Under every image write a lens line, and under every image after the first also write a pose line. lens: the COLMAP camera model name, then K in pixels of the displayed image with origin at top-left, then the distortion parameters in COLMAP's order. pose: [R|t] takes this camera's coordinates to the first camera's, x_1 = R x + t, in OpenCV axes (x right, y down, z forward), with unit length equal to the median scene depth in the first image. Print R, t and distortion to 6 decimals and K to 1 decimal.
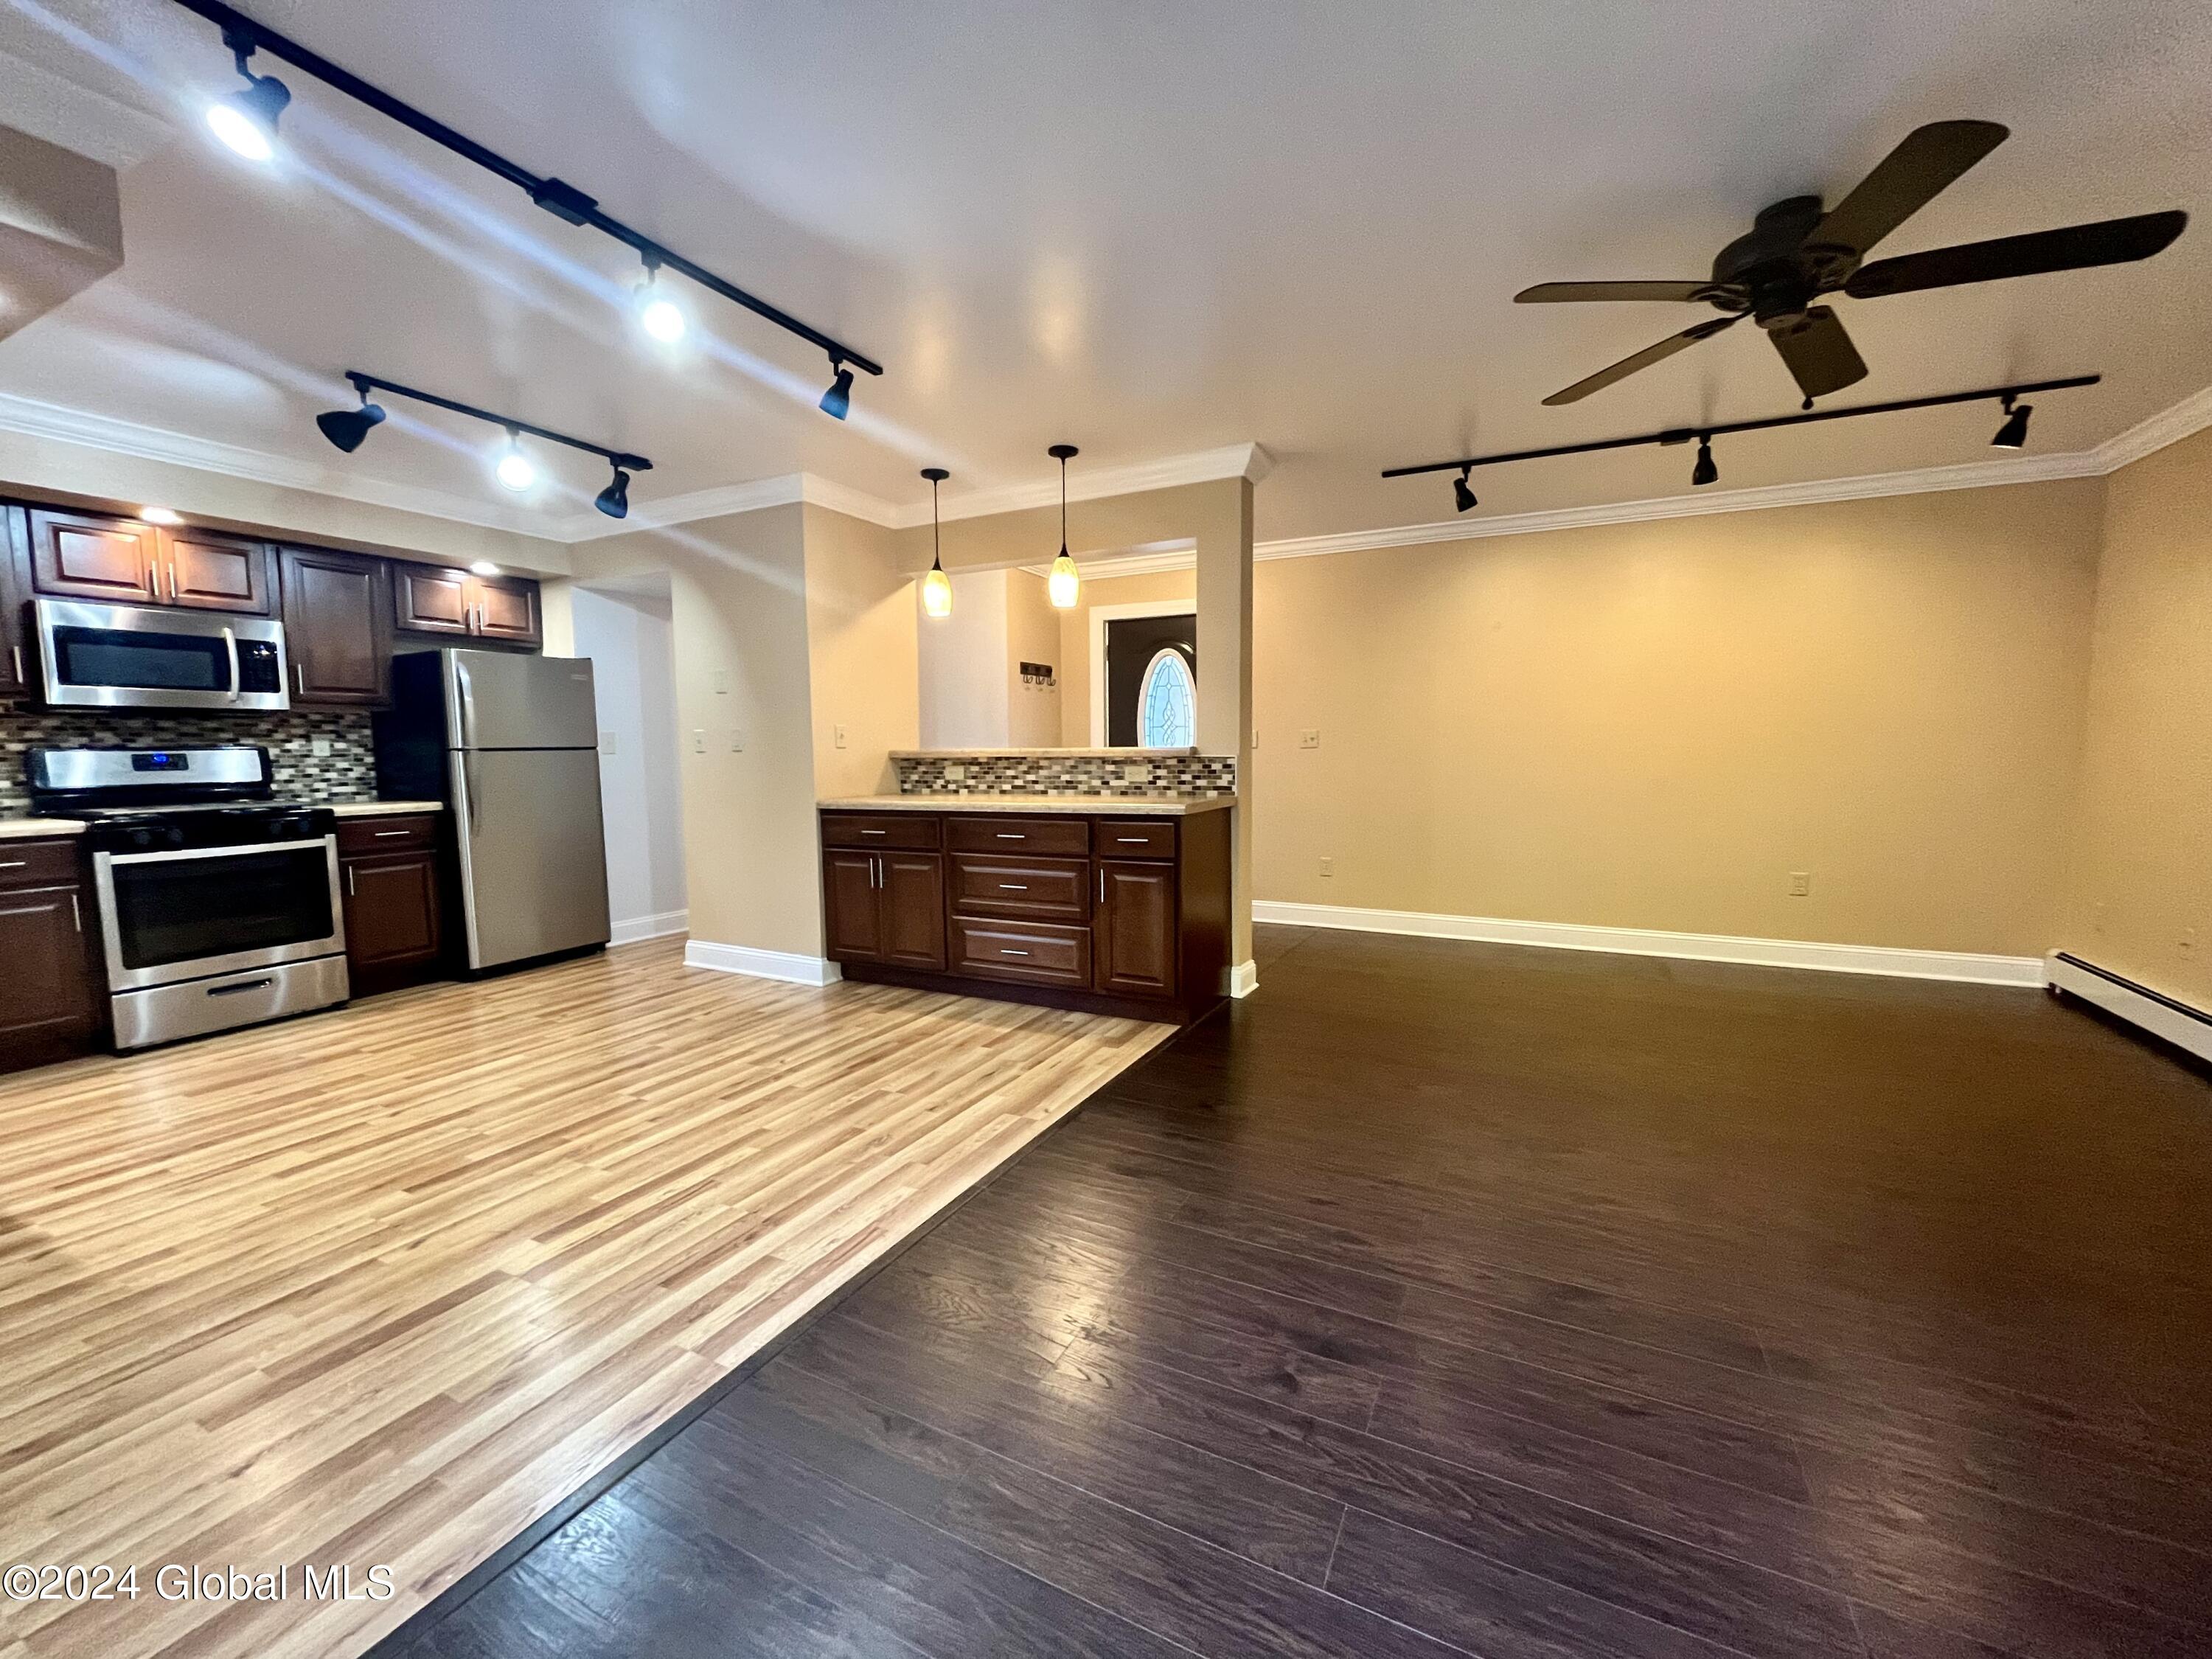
lens RADIAL K [[891.8, 0, 1106.5], [0, 891.8, 828.4], [0, 0, 1]] dist [-0.003520, -0.000576]
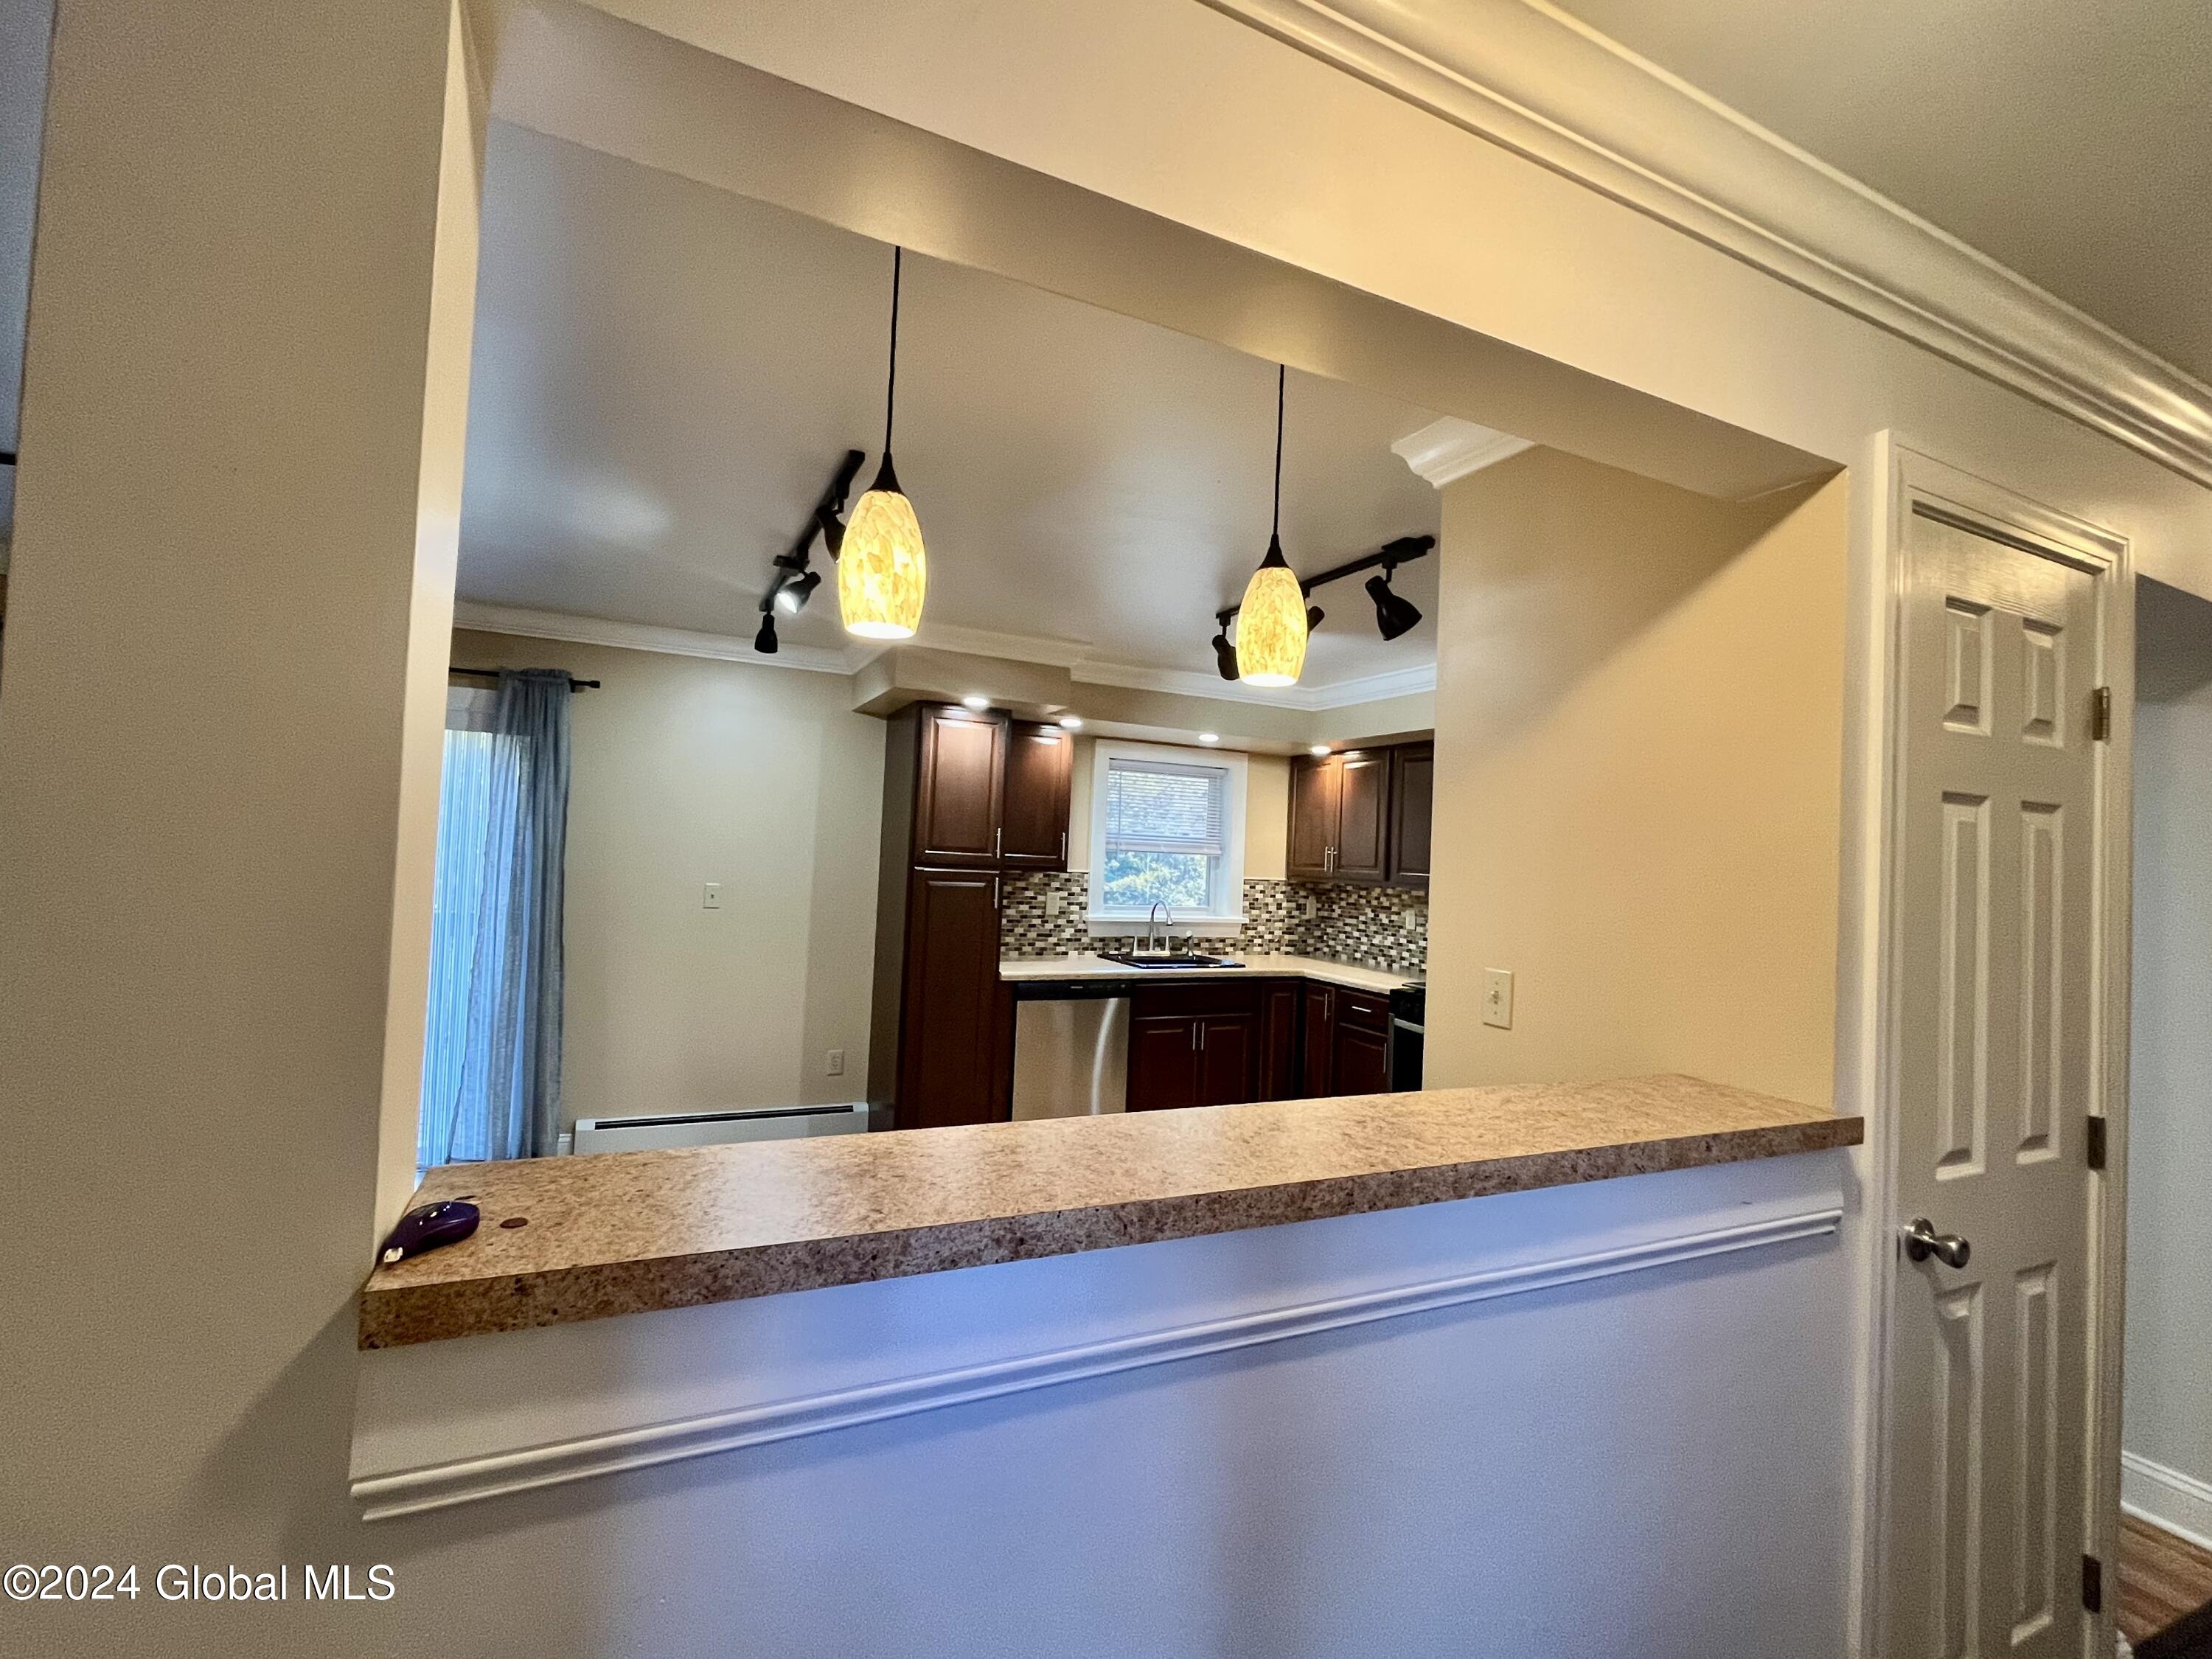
lens RADIAL K [[991.7, 0, 1107.8], [0, 991.7, 826.6], [0, 0, 1]] dist [0.002895, -0.002748]
pose [[-0.609871, -0.044736, -0.791237, 0.204147], [-0.113211, 0.993084, 0.031113, -0.213376], [0.784373, 0.108551, -0.610718, 1.389590]]
